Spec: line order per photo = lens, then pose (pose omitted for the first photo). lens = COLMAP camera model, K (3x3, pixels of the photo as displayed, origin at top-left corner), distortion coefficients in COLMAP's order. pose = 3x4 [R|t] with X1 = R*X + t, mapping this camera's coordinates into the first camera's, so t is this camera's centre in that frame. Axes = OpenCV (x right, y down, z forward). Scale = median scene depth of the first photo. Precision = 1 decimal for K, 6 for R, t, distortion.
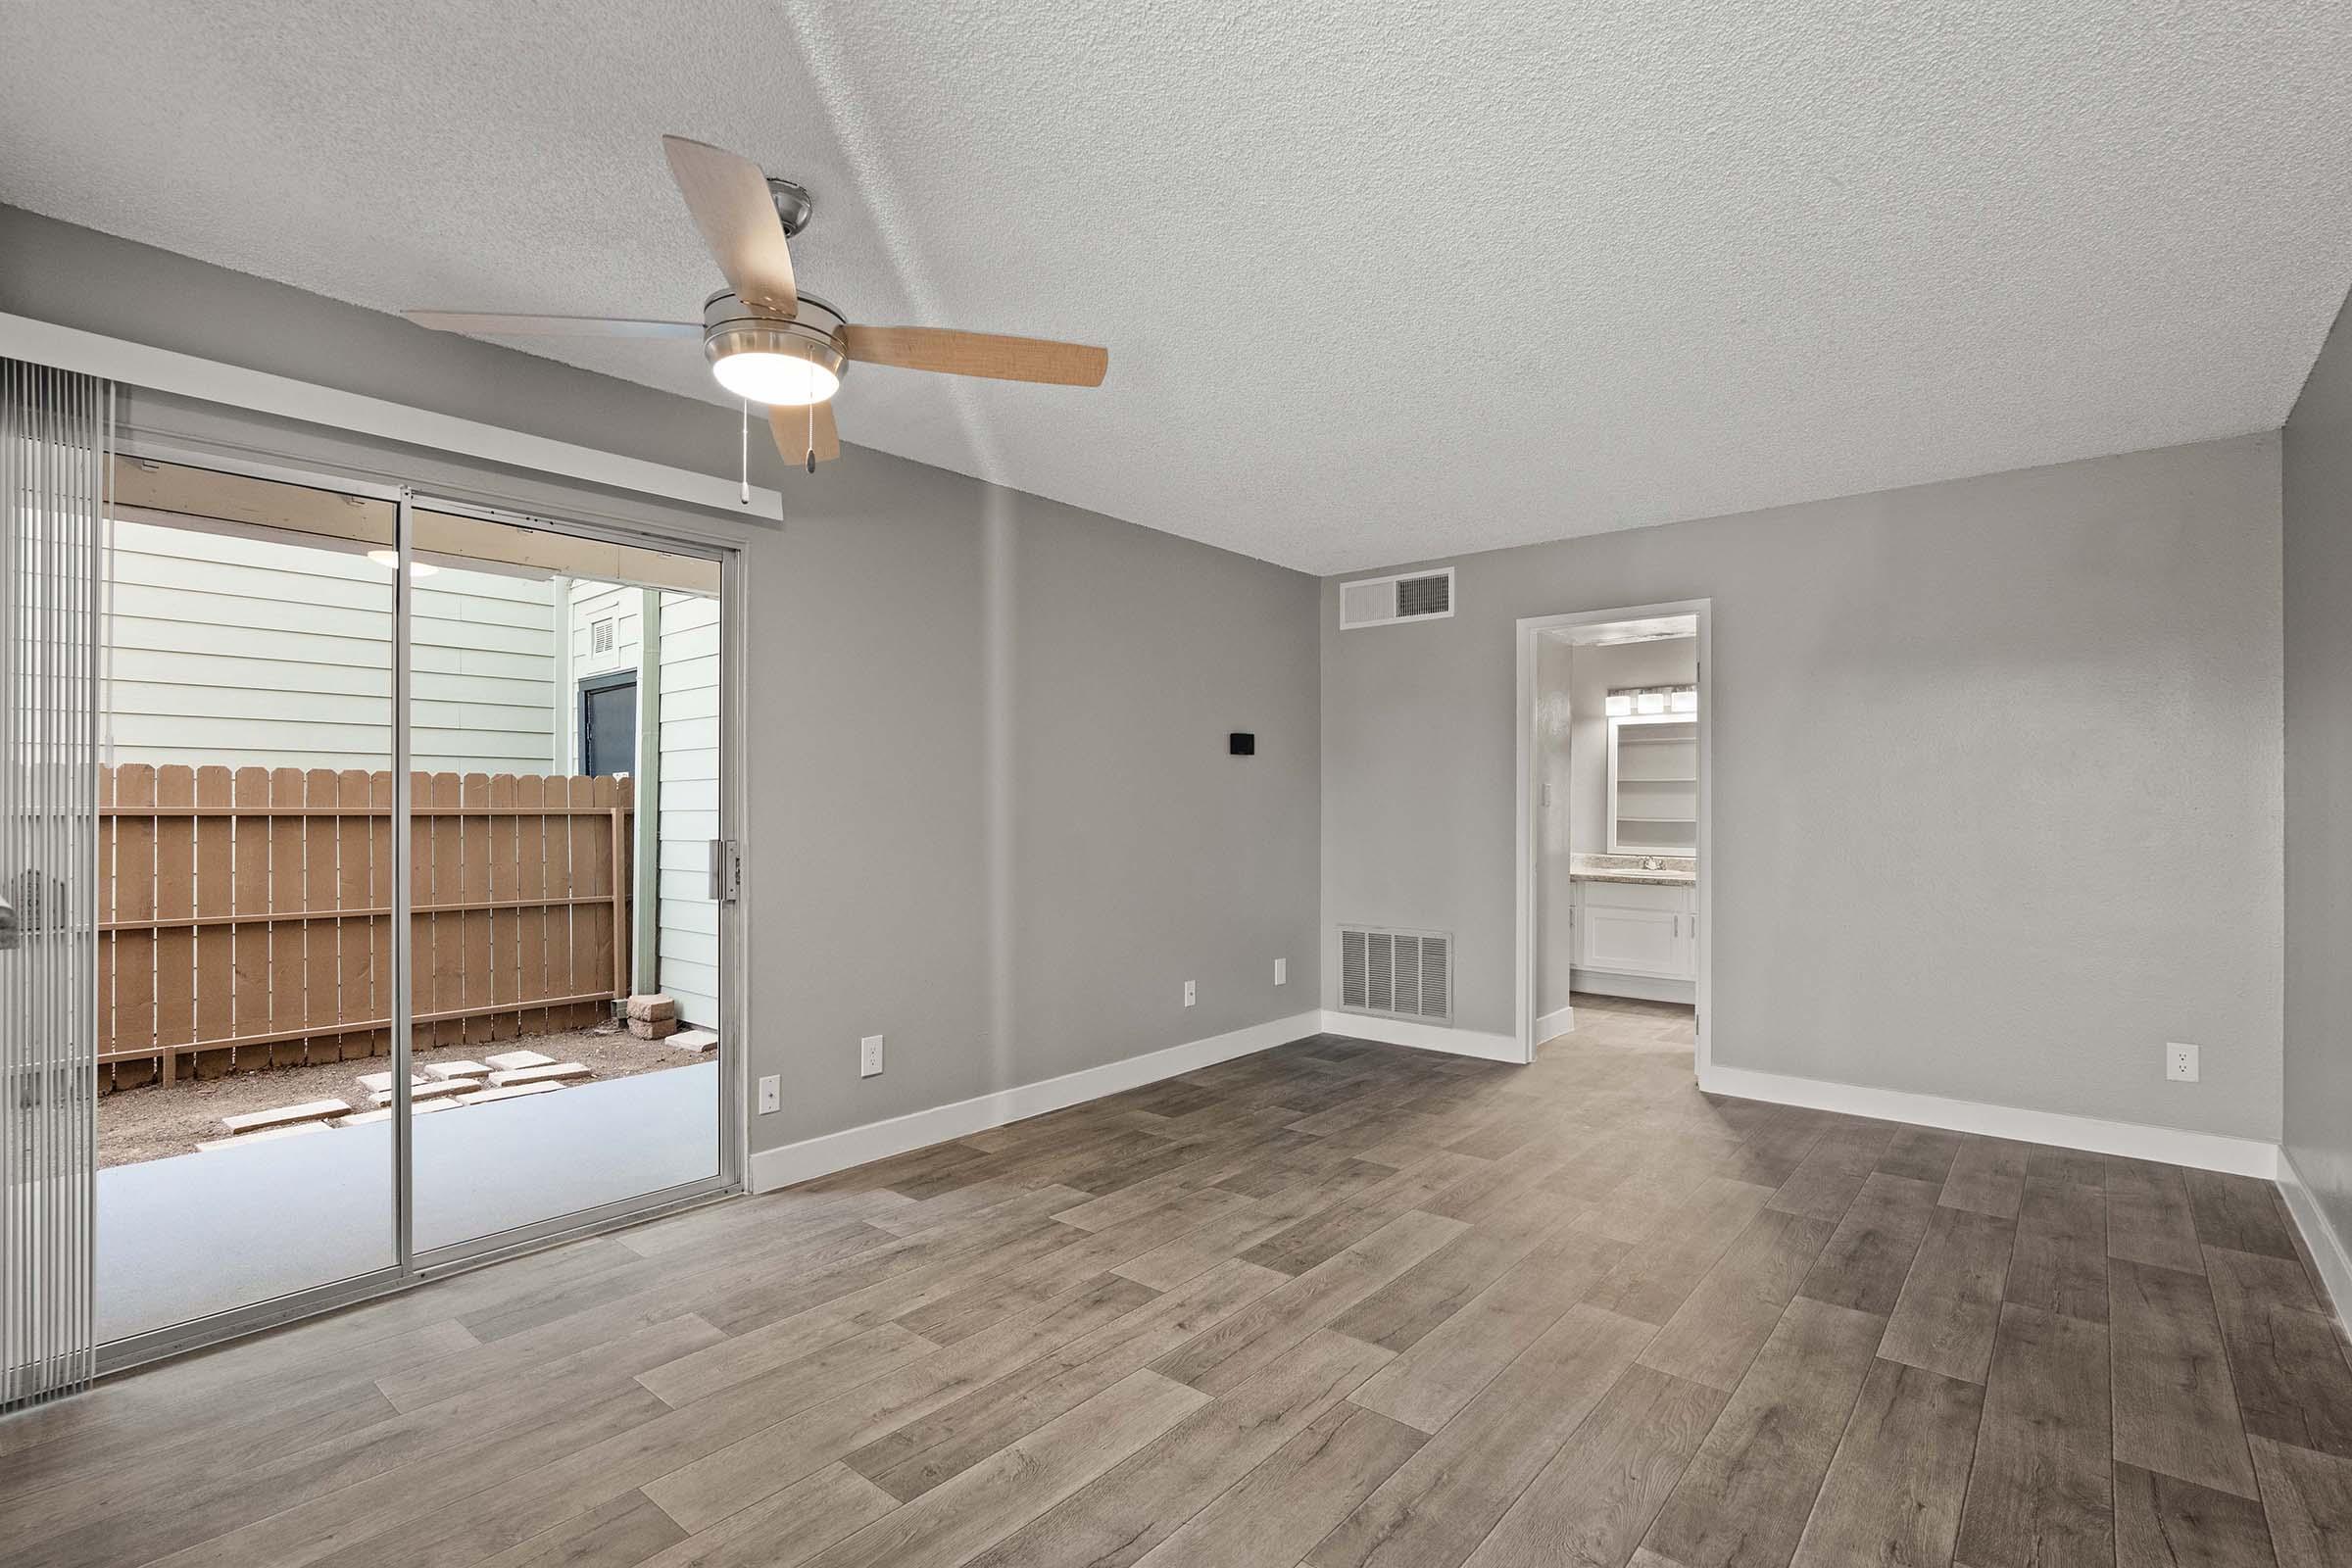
lens RADIAL K [[1099.6, 0, 1168.4], [0, 1099.6, 816.7], [0, 0, 1]] dist [-0.024850, 0.008735]
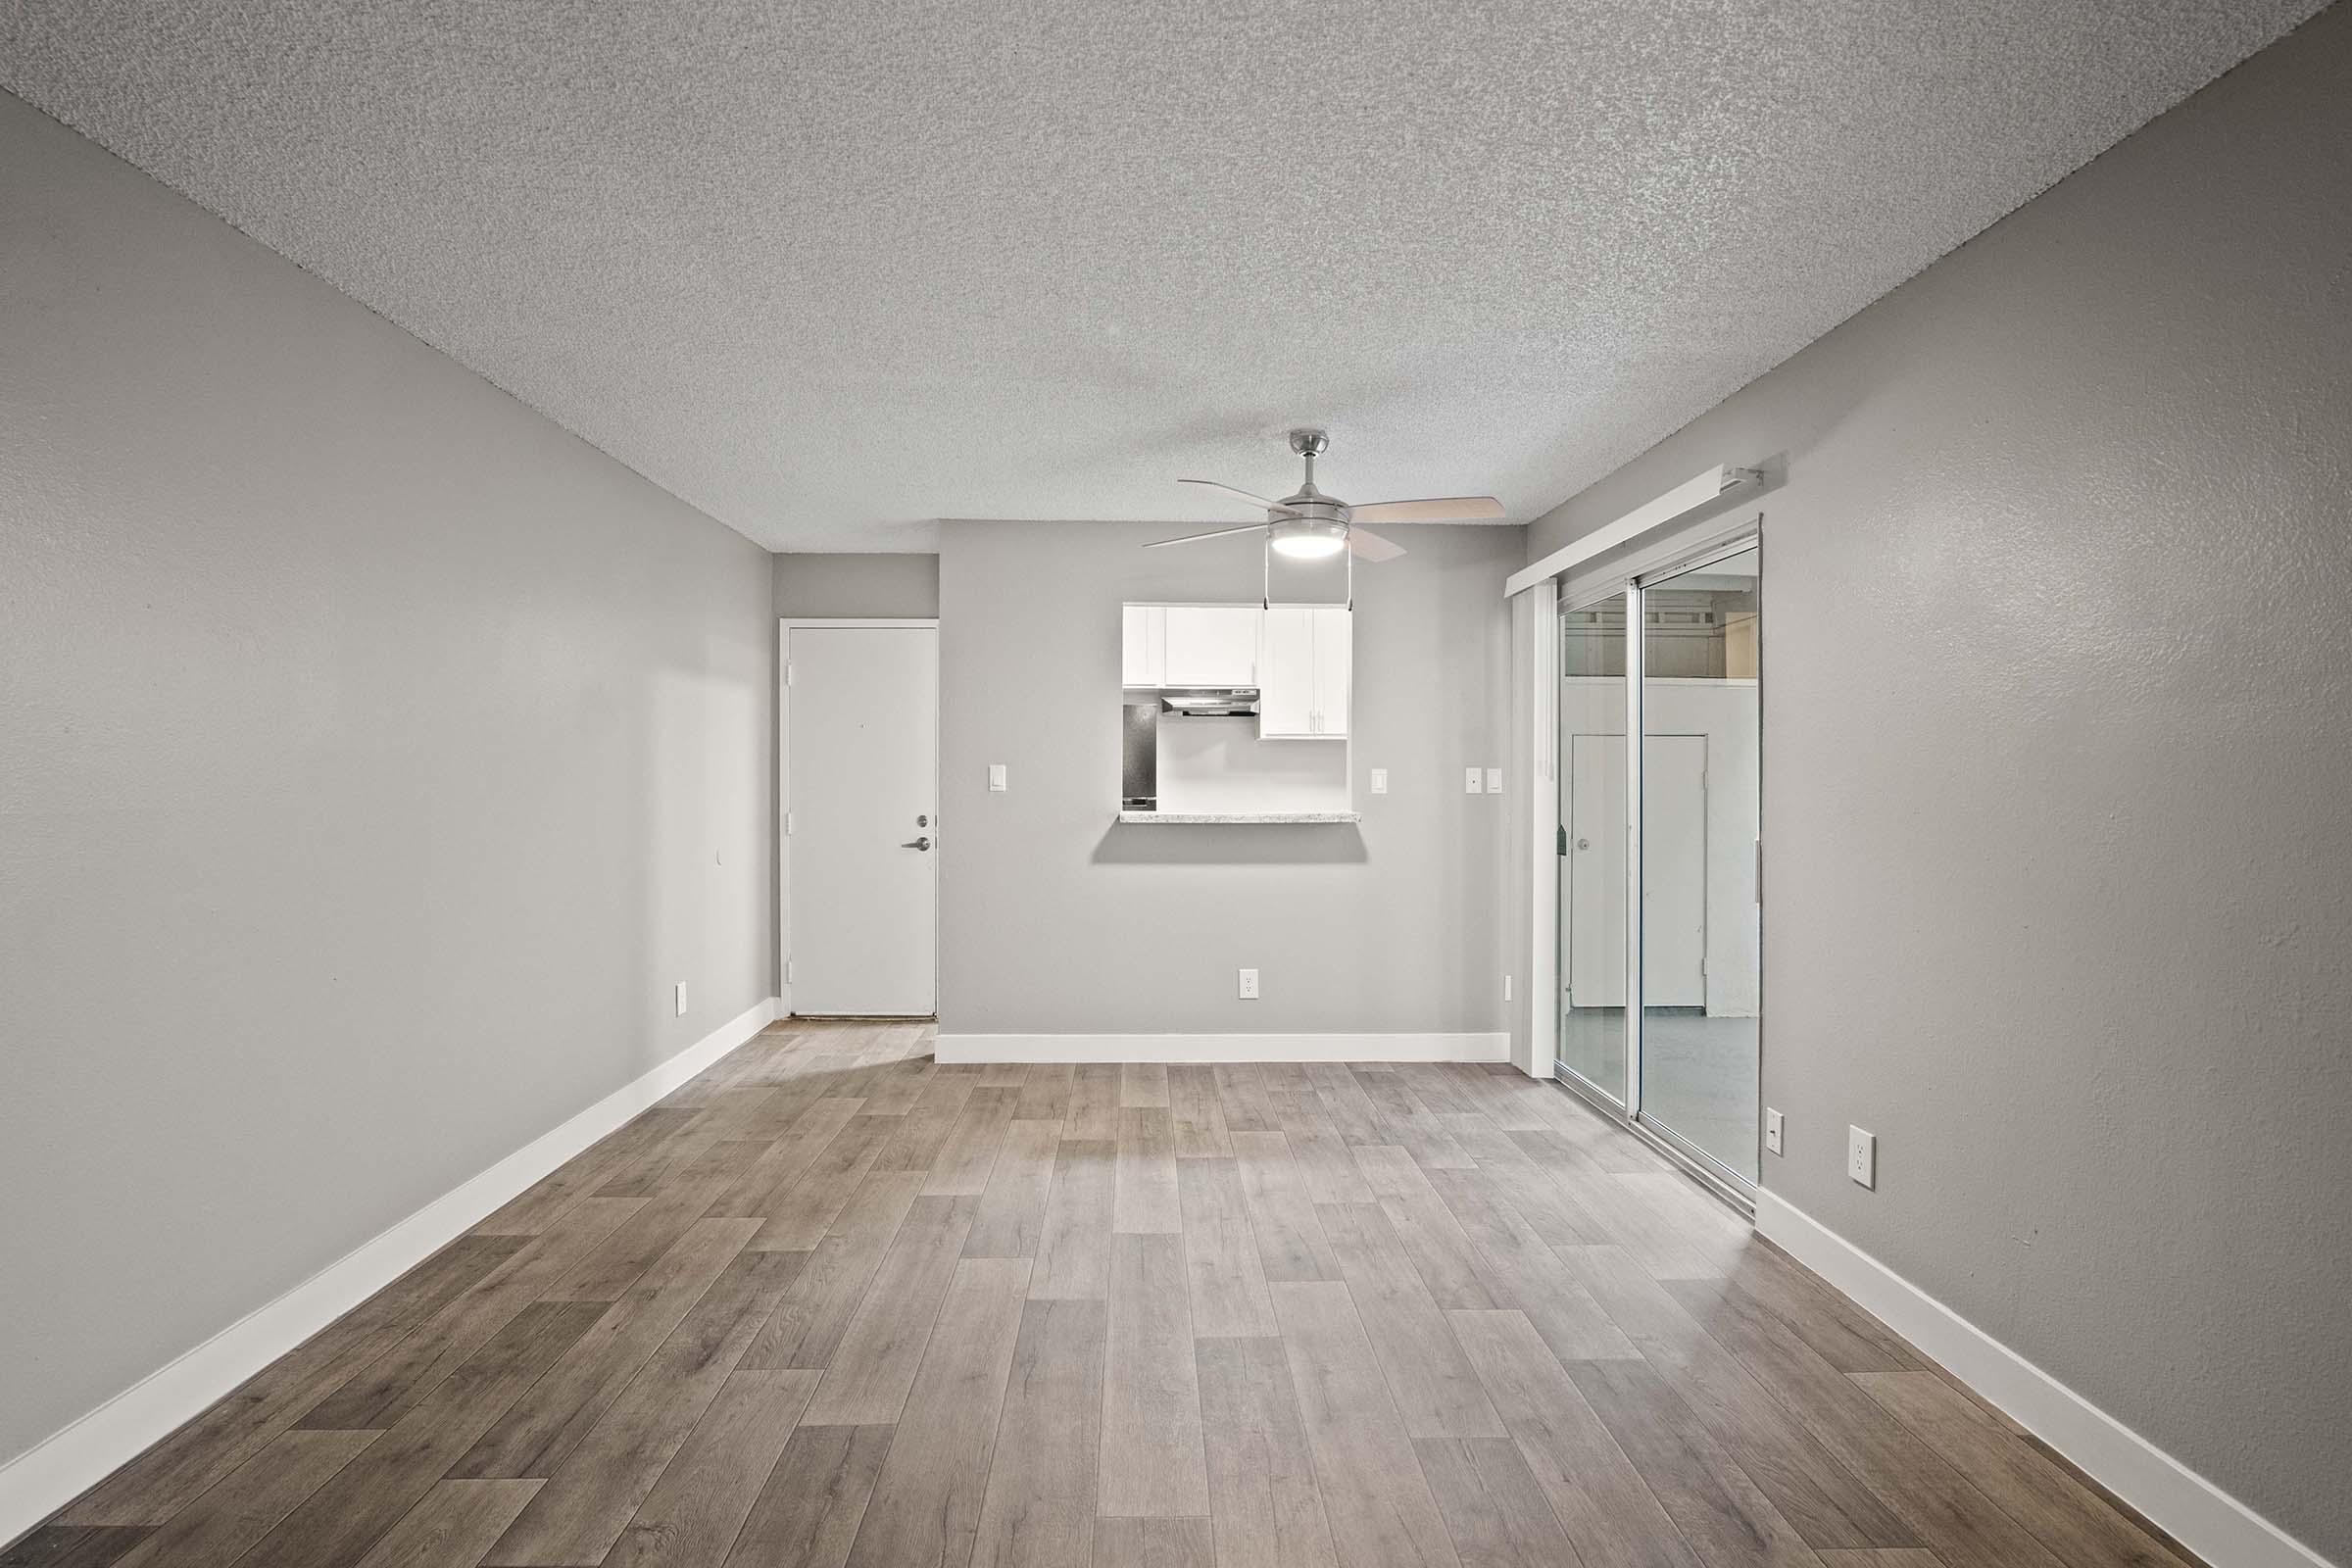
lens RADIAL K [[1111.7, 0, 1169.1], [0, 1111.7, 779.9], [0, 0, 1]] dist [-0.026449, 0.009280]
pose [[-0.741721, 0.000595, -0.670709, 0.612464], [-0.009026, 0.999900, 0.010868, -0.035483], [0.670648, 0.014115, -0.741641, 1.373125]]
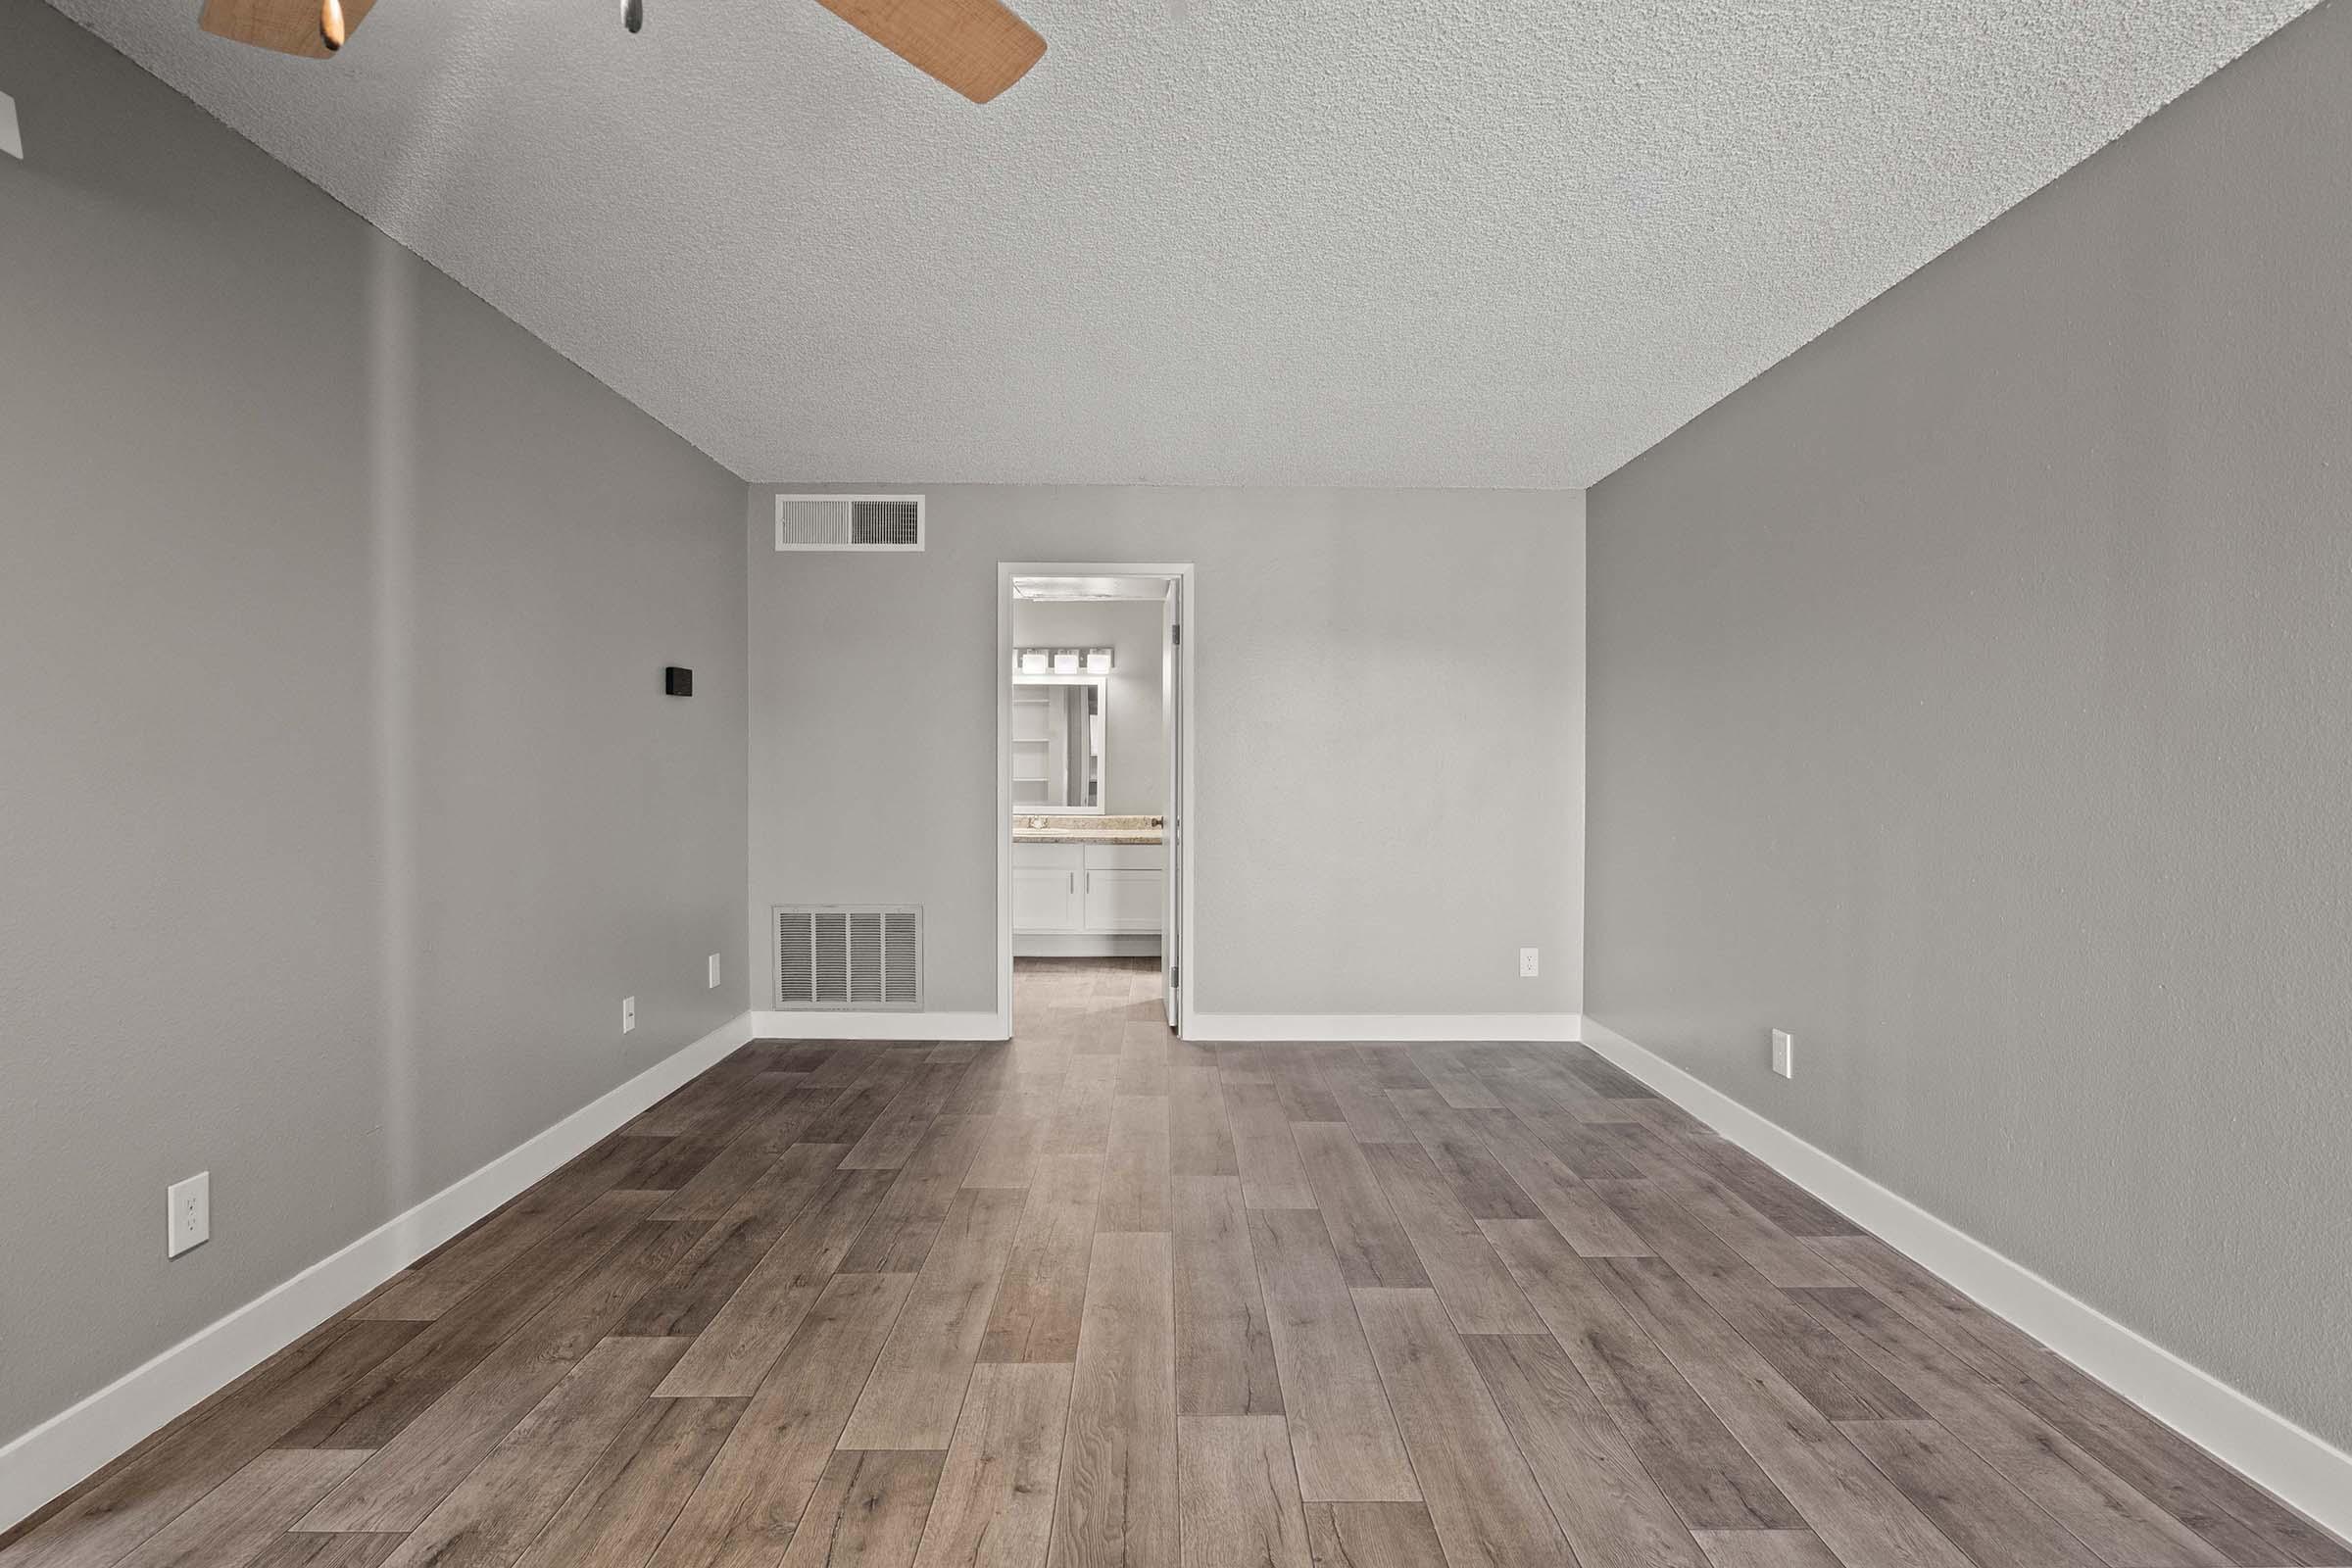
lens RADIAL K [[1105.7, 0, 1171.8], [0, 1105.7, 790.0], [0, 0, 1]] dist [-0.025812, 0.009153]
pose [[0.754439, -0.009309, 0.656304, -0.284999], [0.002064, 0.999928, 0.011811, 0.002400], [-0.656367, -0.007555, 0.754404, 0.305187]]
